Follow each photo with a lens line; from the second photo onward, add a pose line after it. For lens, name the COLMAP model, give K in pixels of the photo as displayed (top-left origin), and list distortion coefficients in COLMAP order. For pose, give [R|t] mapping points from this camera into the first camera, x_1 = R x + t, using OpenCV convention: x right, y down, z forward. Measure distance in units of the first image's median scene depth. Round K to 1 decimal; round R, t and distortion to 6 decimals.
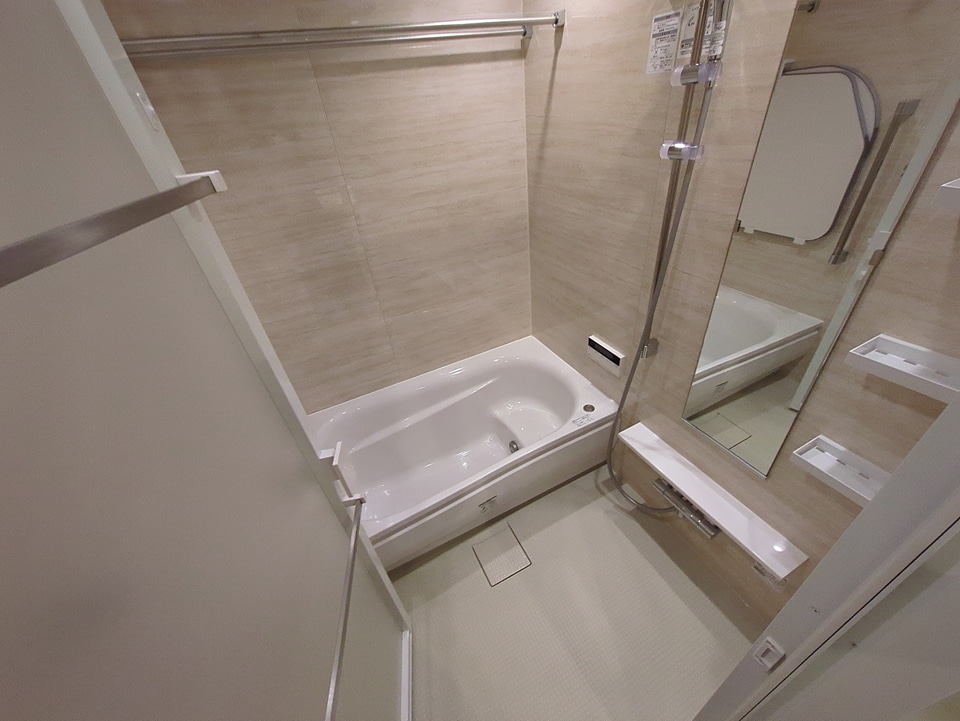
lens RADIAL K [[382.5, 0, 484.5], [0, 382.5, 364.5], [0, 0, 1]] dist [0.001150, 0.000519]
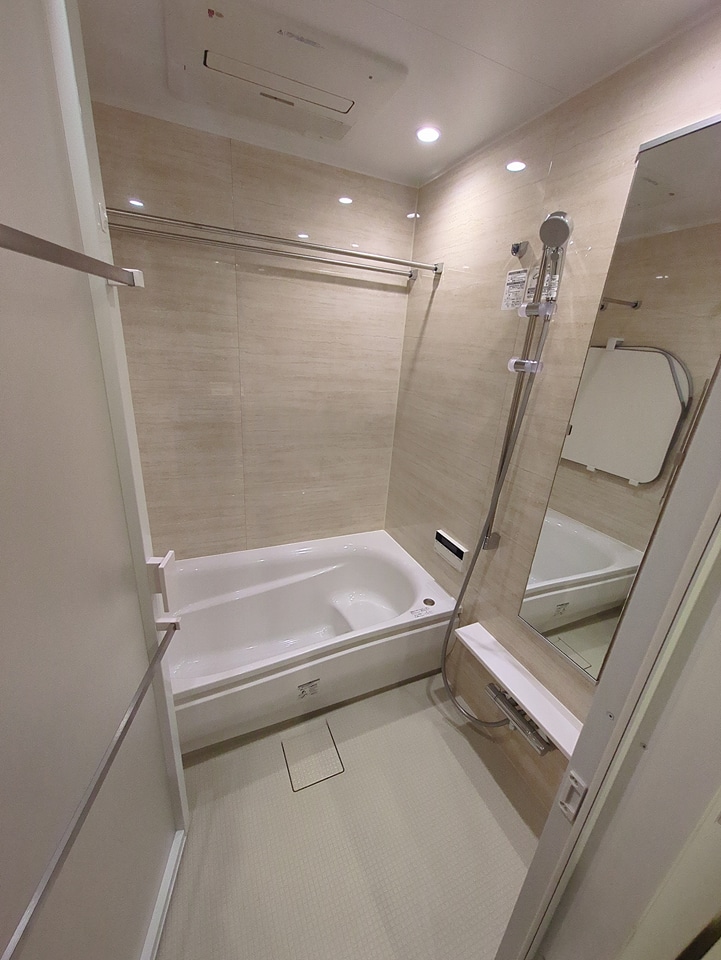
lens RADIAL K [[382.5, 0, 360.5], [0, 382.5, 480.0], [0, 0, 1]] dist [0.001150, 0.000519]
pose [[0.985042, 0.170932, 0.021775, 0.026468], [-0.159205, 0.951158, -0.264486, 0.112718], [-0.065921, 0.257063, 0.964144, -0.018302]]
